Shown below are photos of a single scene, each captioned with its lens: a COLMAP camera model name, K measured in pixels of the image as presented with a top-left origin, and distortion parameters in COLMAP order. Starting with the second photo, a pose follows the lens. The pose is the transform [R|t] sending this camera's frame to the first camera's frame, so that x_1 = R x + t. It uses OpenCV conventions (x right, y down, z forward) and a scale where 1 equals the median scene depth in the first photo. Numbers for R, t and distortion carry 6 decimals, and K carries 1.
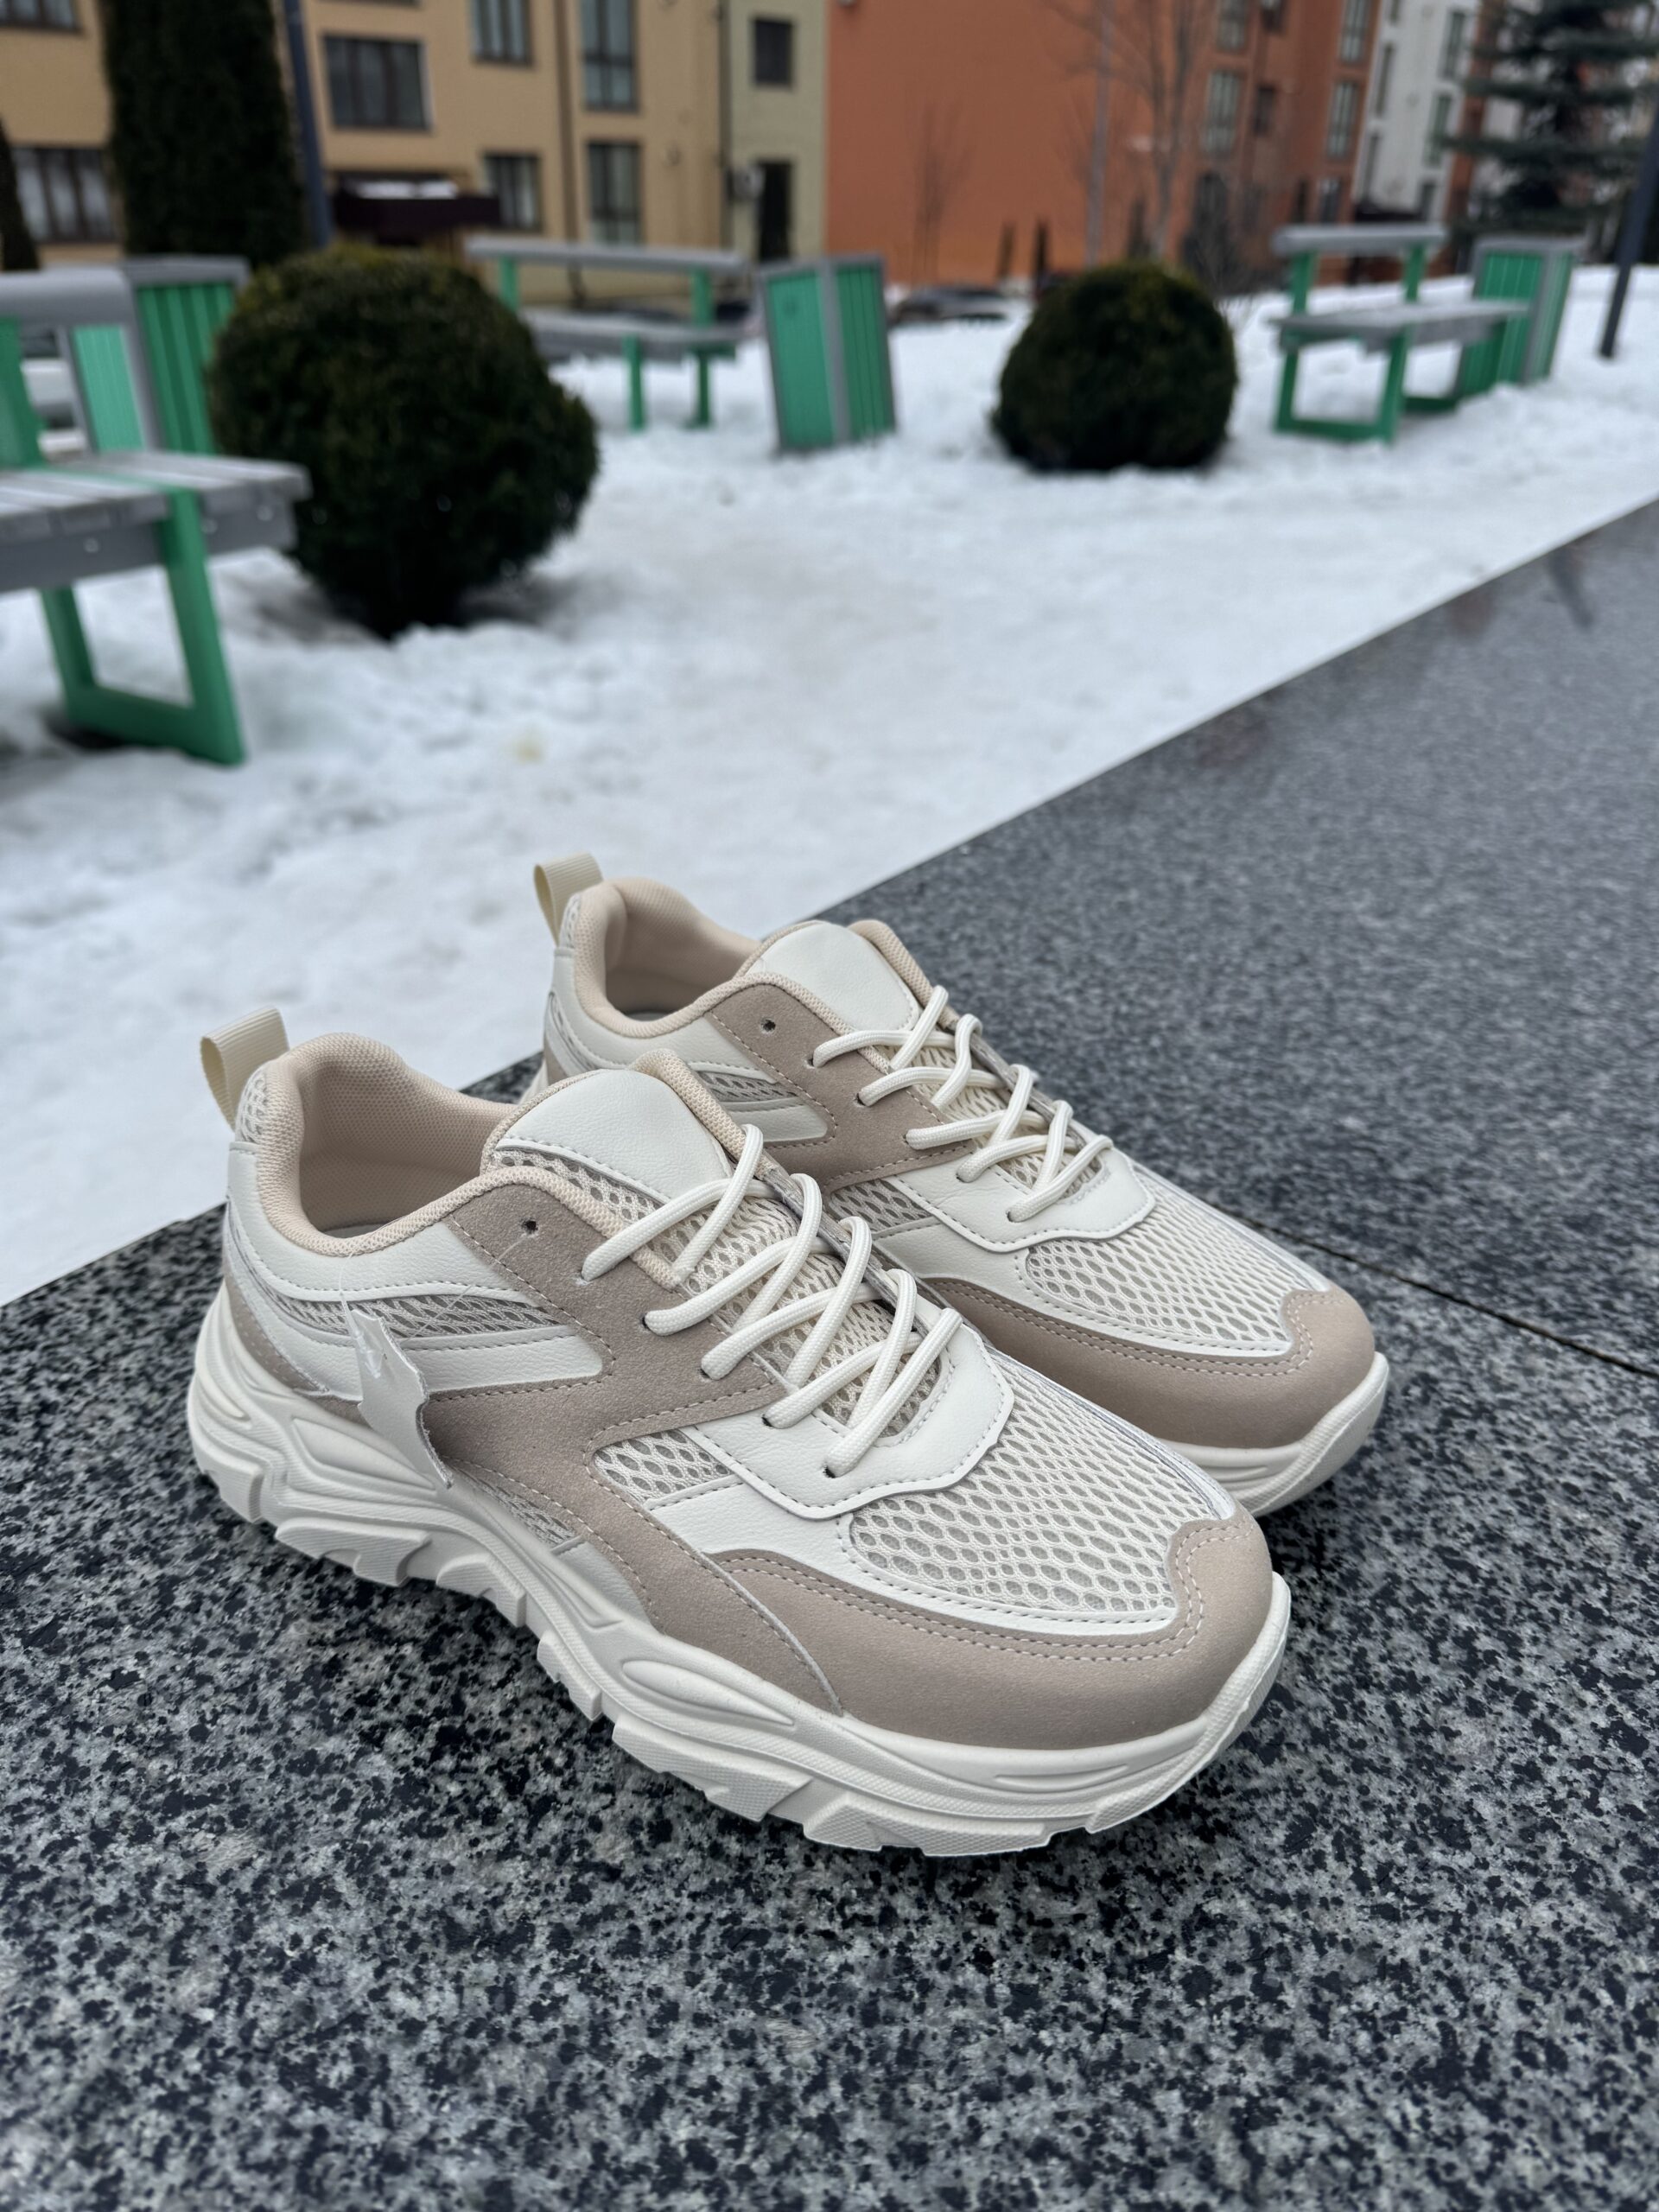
lens RADIAL K [[1607.6, 0, 820.5], [0, 1607.6, 1115.9], [0, 0, 1]] dist [-0.024131, 0.010477]
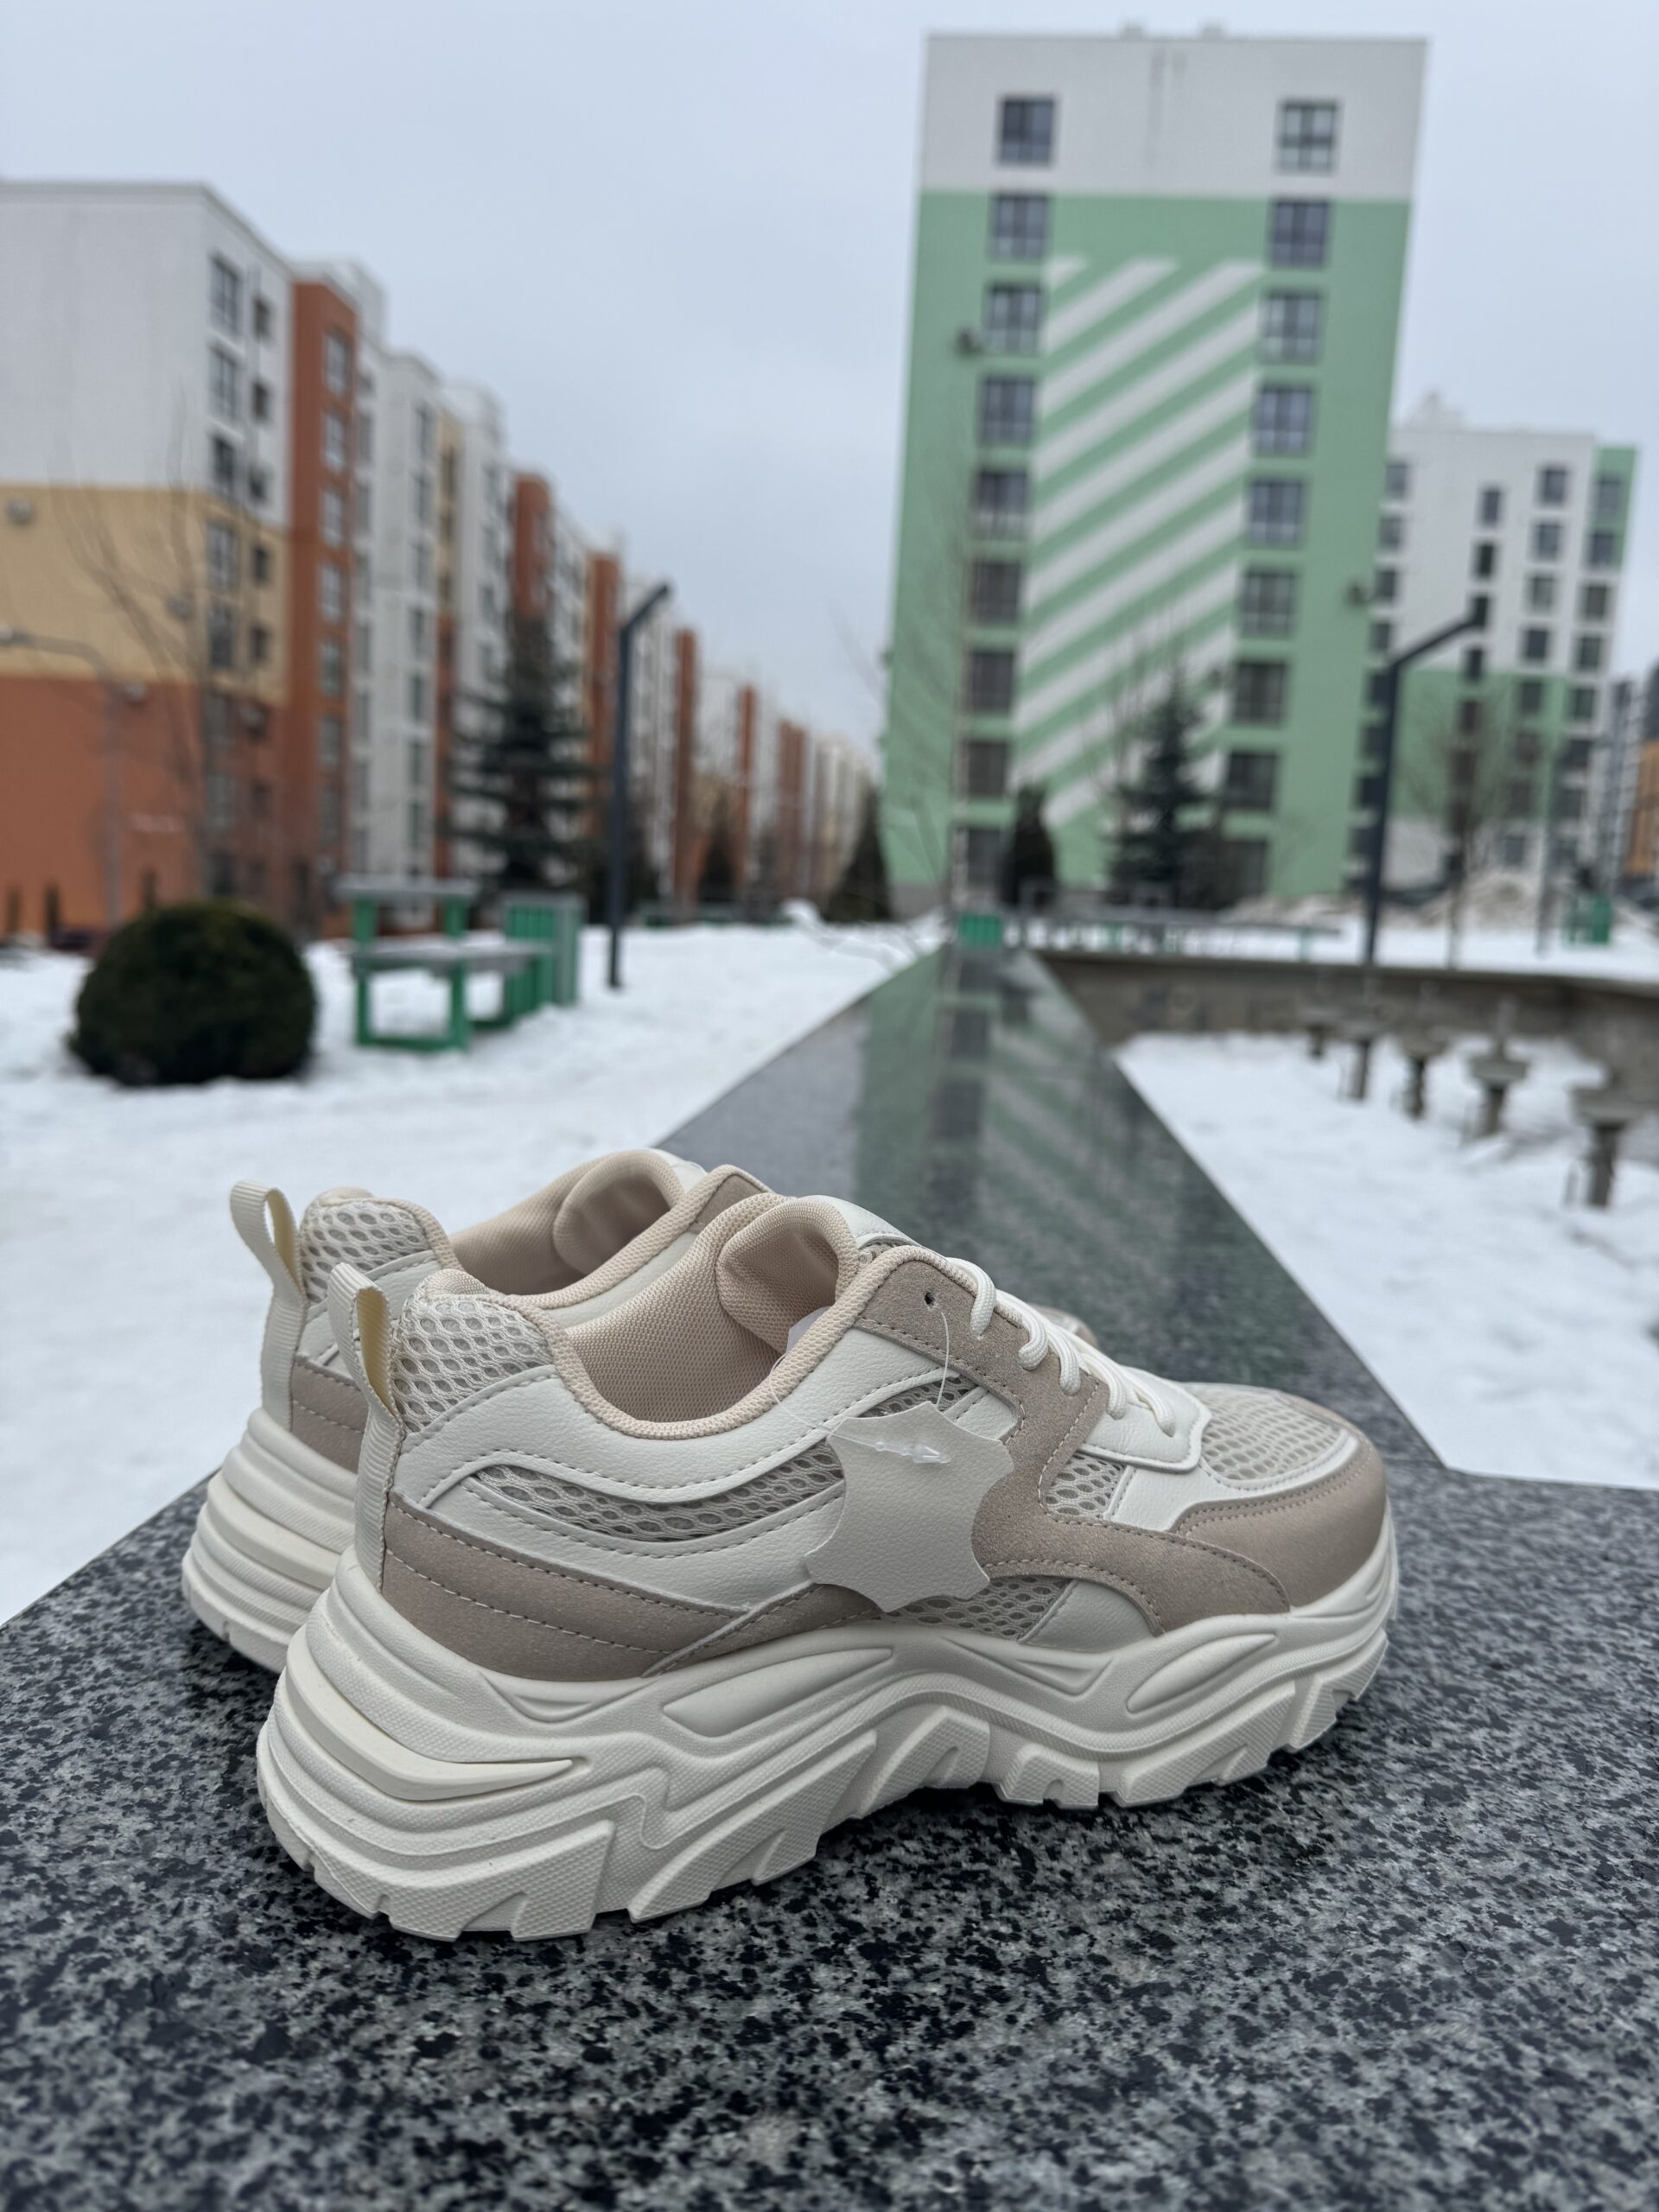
lens RADIAL K [[1604.4, 0, 833.1], [0, 1604.4, 1106.3], [0, 0, 1]] dist [-0.006255, -0.006585]
pose [[0.841820, -0.038594, 0.538376, -0.699588], [0.234873, 0.924248, -0.300999, 0.235317], [-0.485976, 0.379838, 0.787115, 0.201406]]
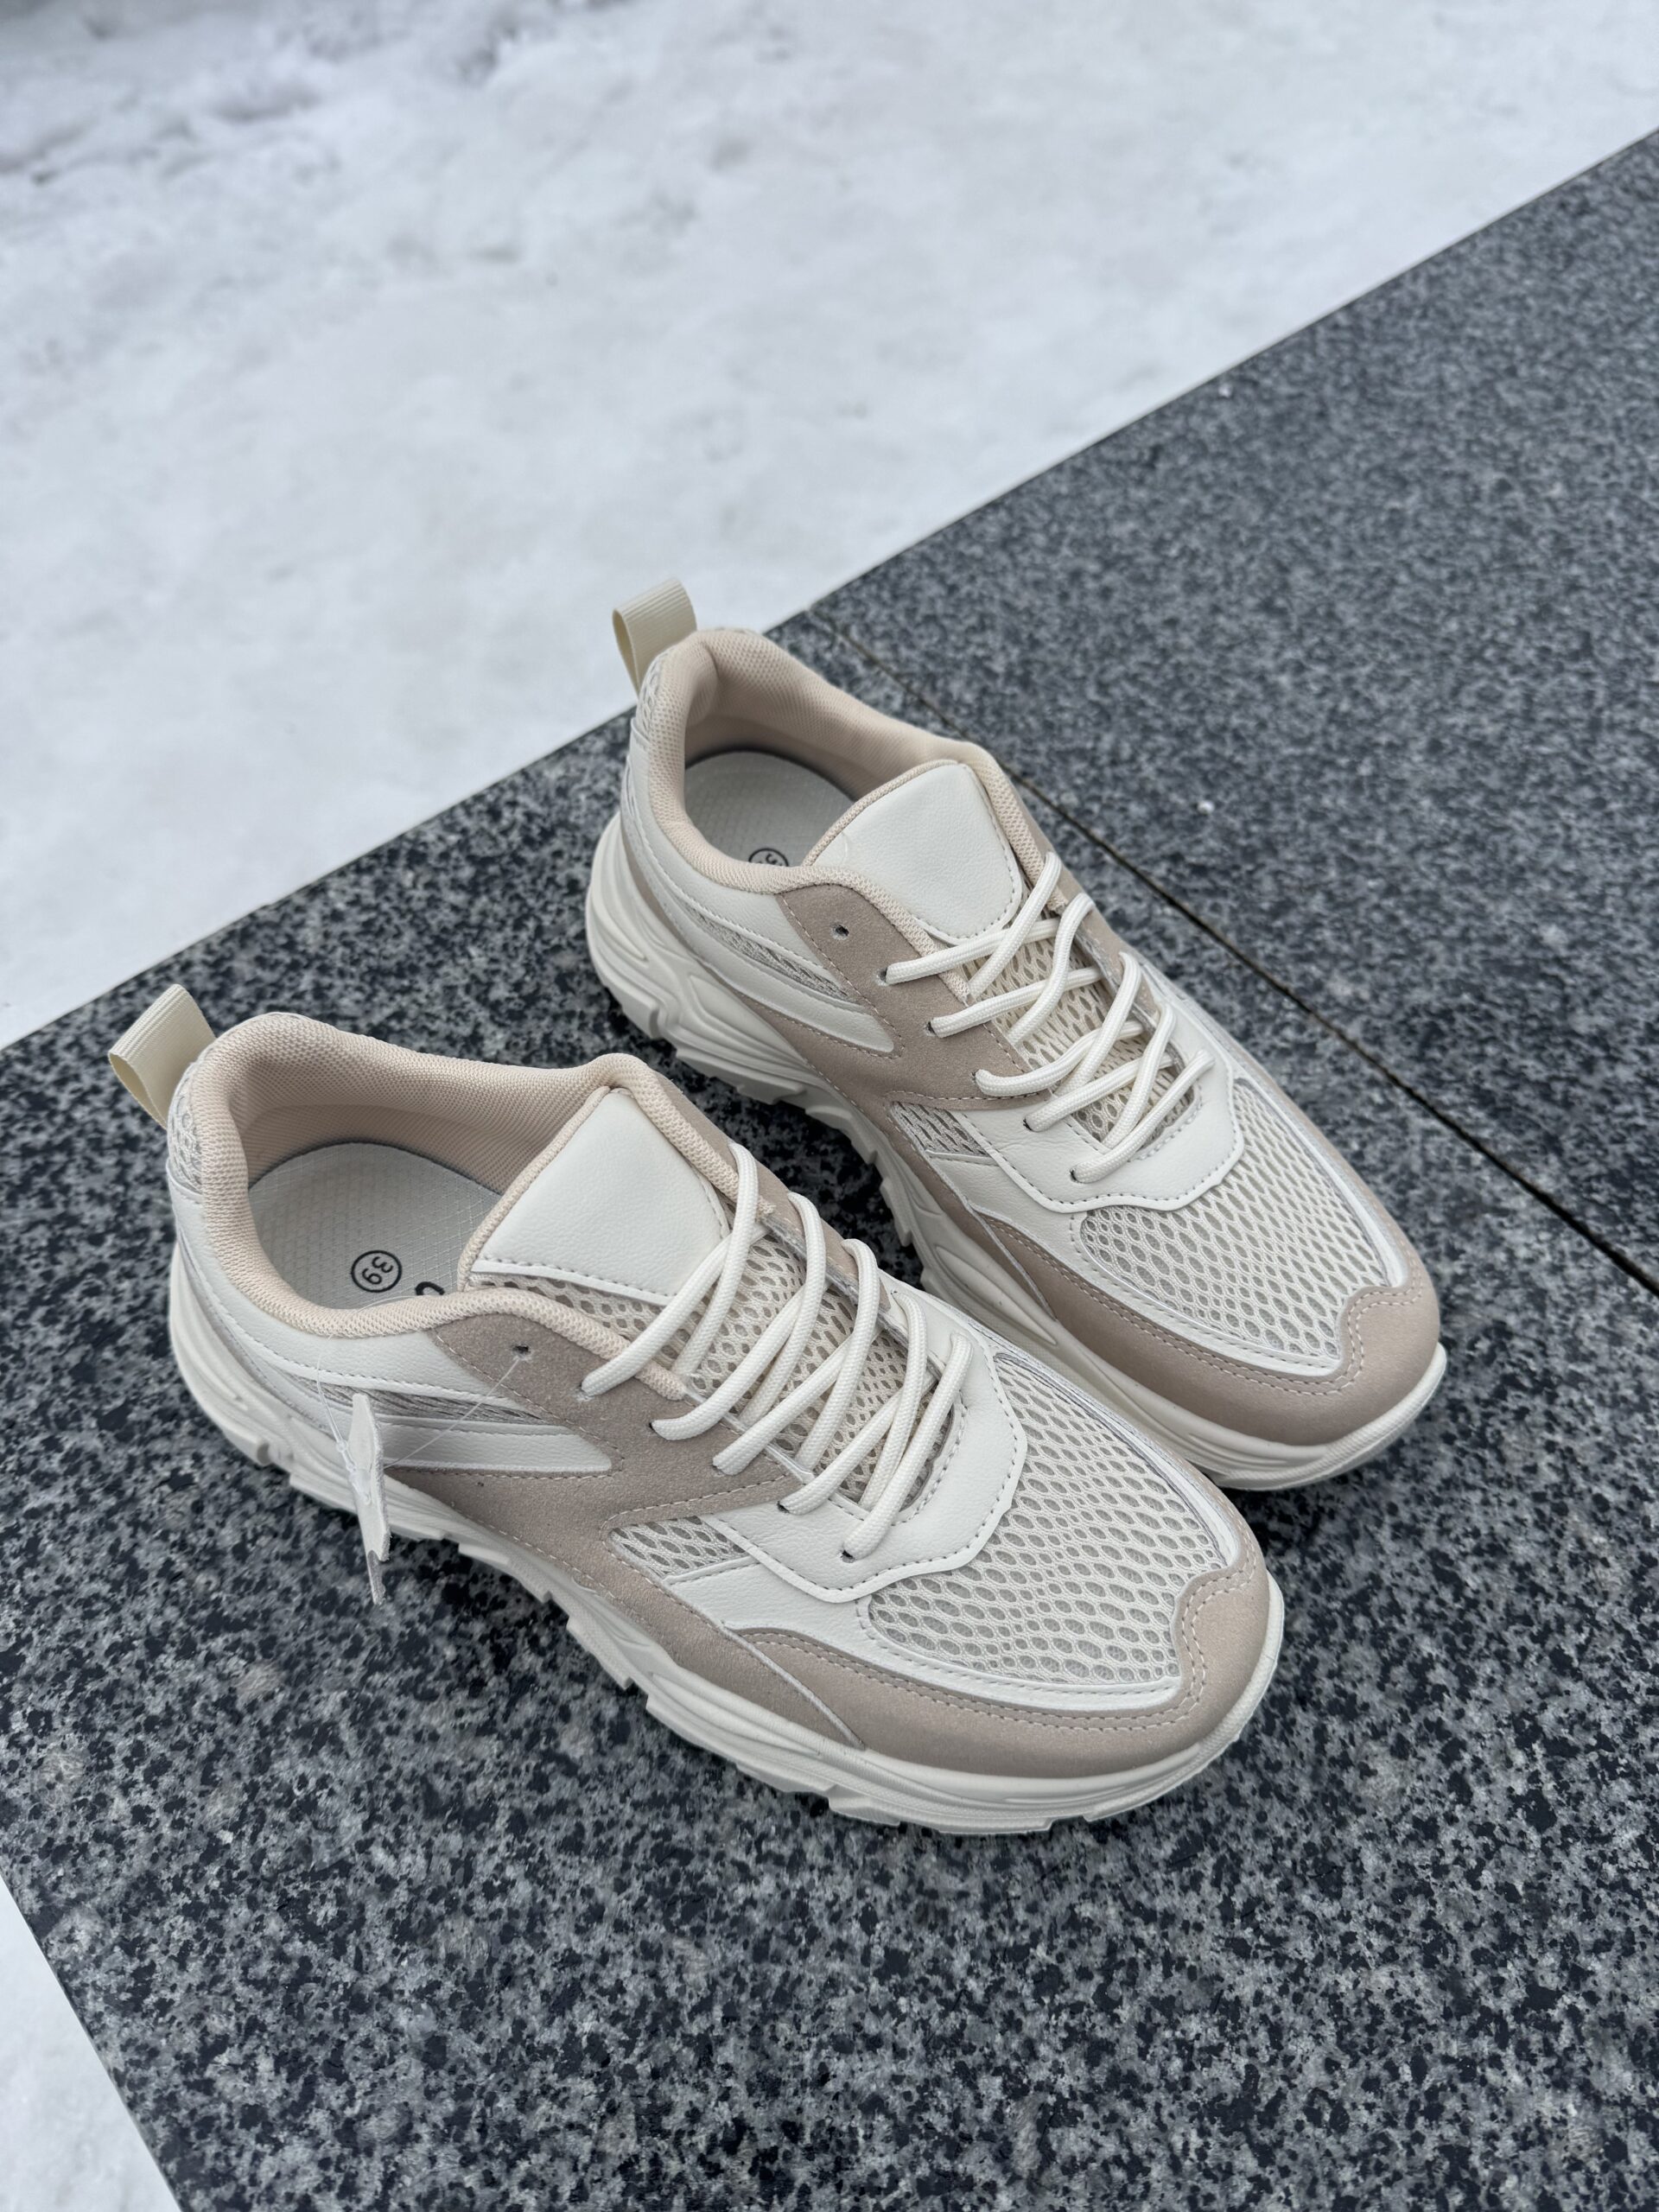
lens RADIAL K [[1607.6, 0, 820.5], [0, 1607.6, 1115.9], [0, 0, 1]] dist [-0.024131, 0.010477]
pose [[0.980949, 0.163274, -0.105261, 0.085553], [-0.099087, 0.886593, 0.451813, -0.453915], [0.167093, -0.432776, 0.885881, 0.203556]]
